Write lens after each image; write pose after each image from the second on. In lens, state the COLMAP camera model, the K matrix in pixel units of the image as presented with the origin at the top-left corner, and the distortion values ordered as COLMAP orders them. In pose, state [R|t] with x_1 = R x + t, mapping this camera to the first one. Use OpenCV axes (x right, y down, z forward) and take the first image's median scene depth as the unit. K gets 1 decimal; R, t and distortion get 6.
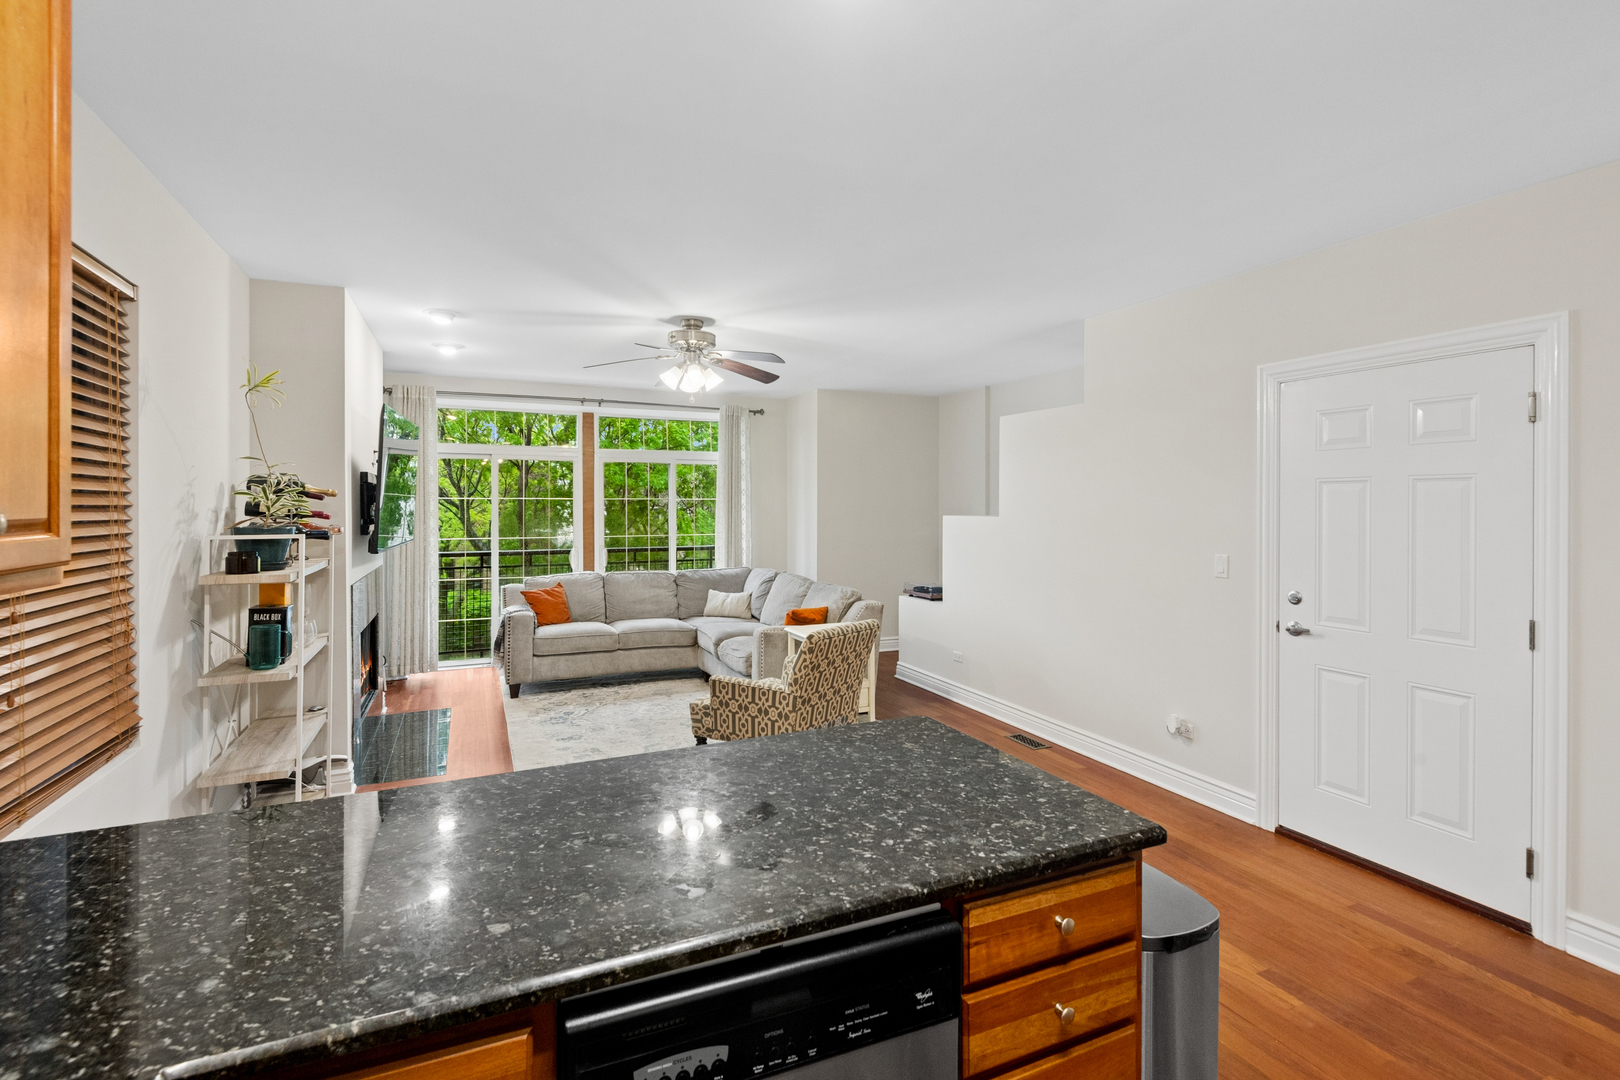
lens RADIAL K [[742.2, 0, 810.2], [0, 742.2, 497.2], [0, 0, 1]] dist [0.002833, -0.000019]
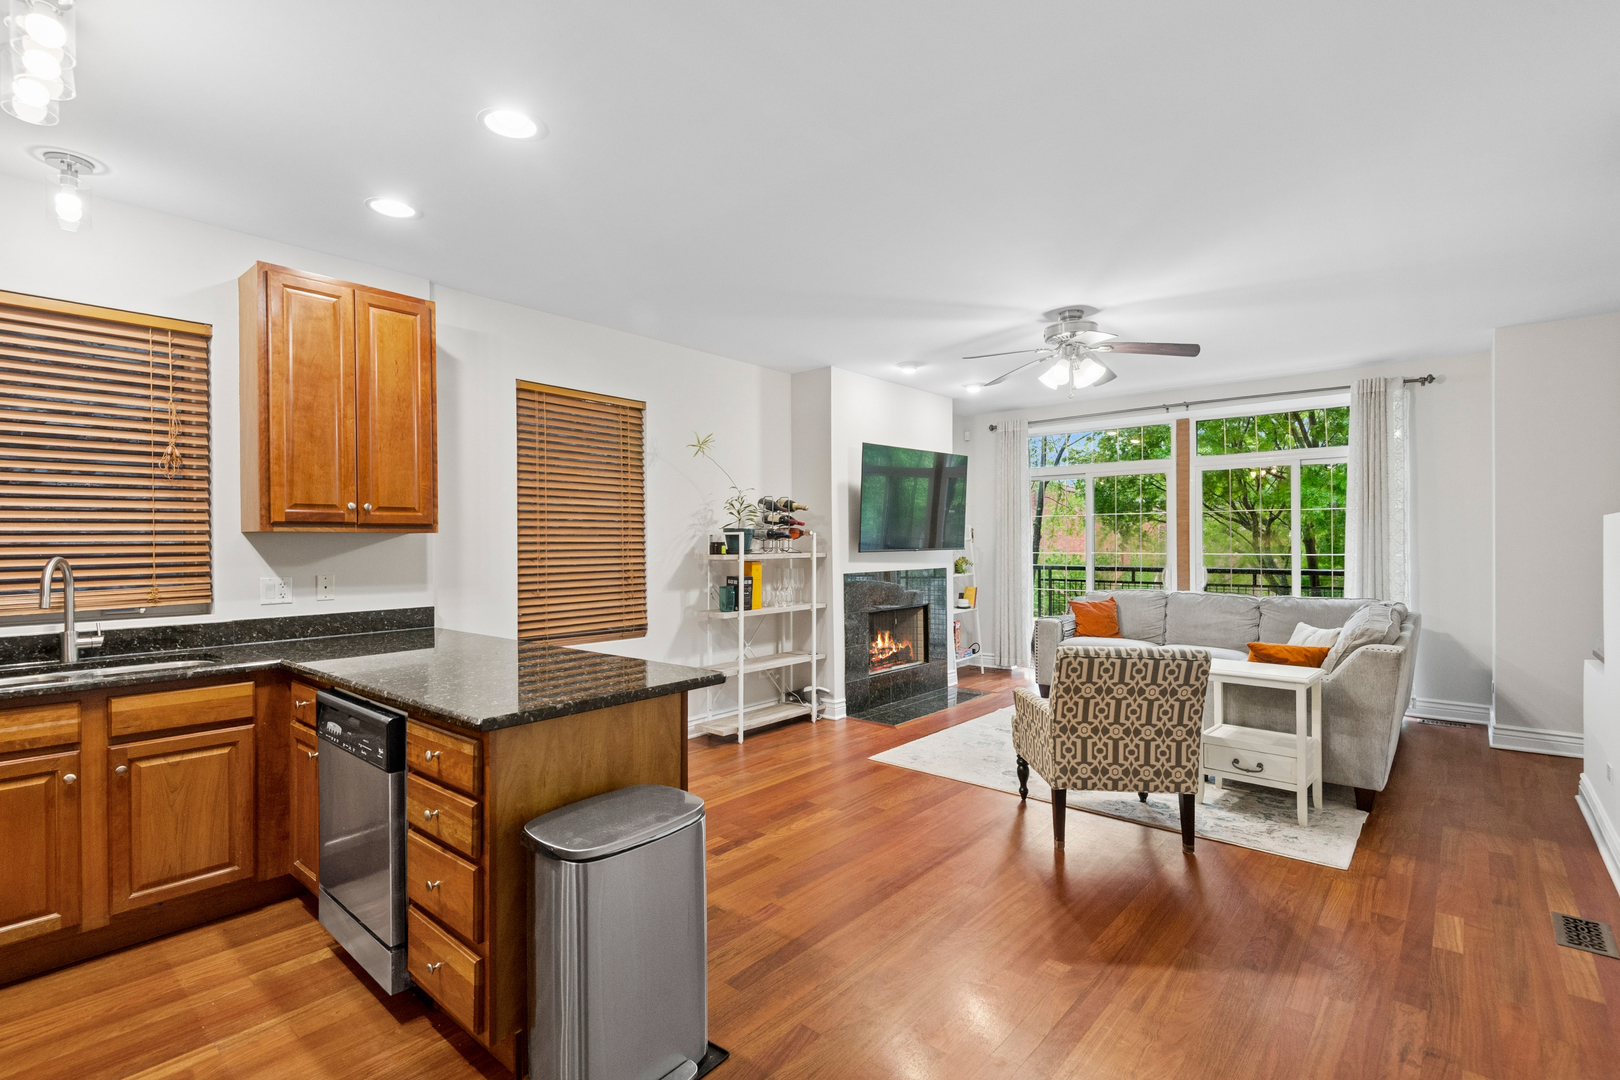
lens RADIAL K [[746.8, 0, 804.6], [0, 746.8, 533.9], [0, 0, 1]] dist [0.035028, -0.000471]
pose [[0.416367, -0.010525, -0.909136, 0.413216], [0.013968, 0.999889, -0.005178, 0.031087], [0.909089, -0.010542, 0.416468, 0.215240]]
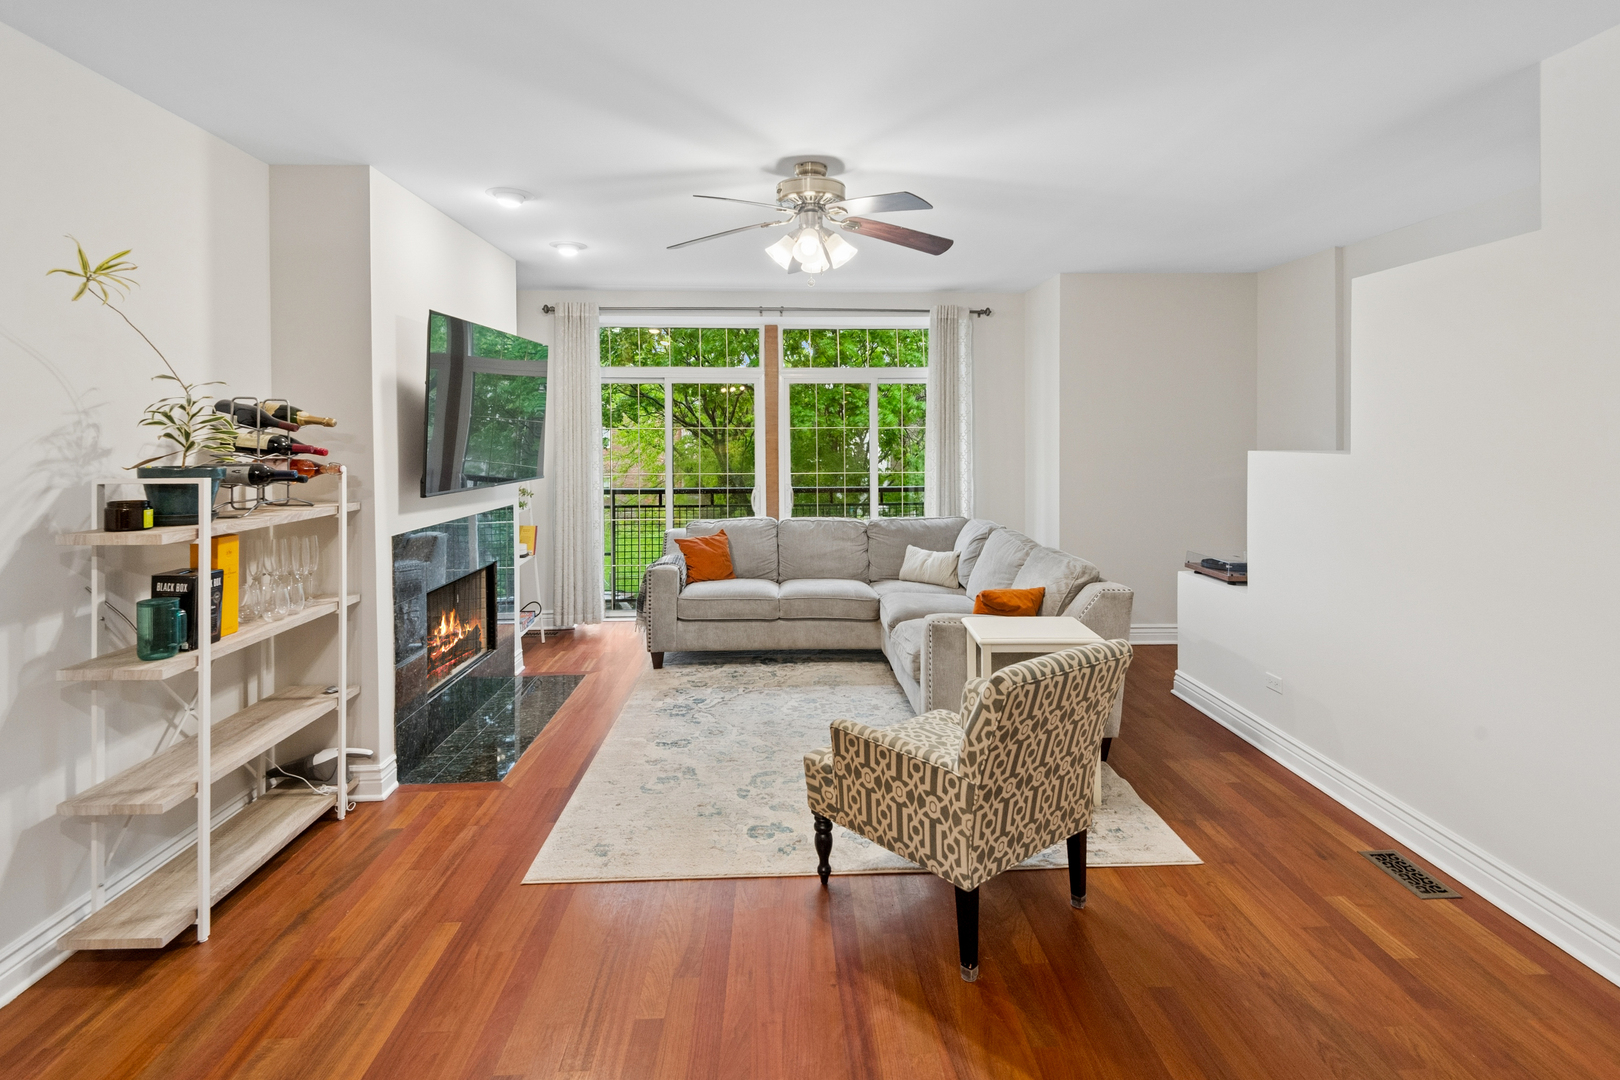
lens RADIAL K [[775.0, 0, 813.5], [0, 775.0, 439.4], [0, 0, 1]] dist [0.010491, -0.000978]
pose [[0.928313, -0.001079, -0.371799, 0.079112], [0.007398, 0.999851, 0.015568, 0.002011], [0.371727, -0.017202, 0.928183, 0.244264]]
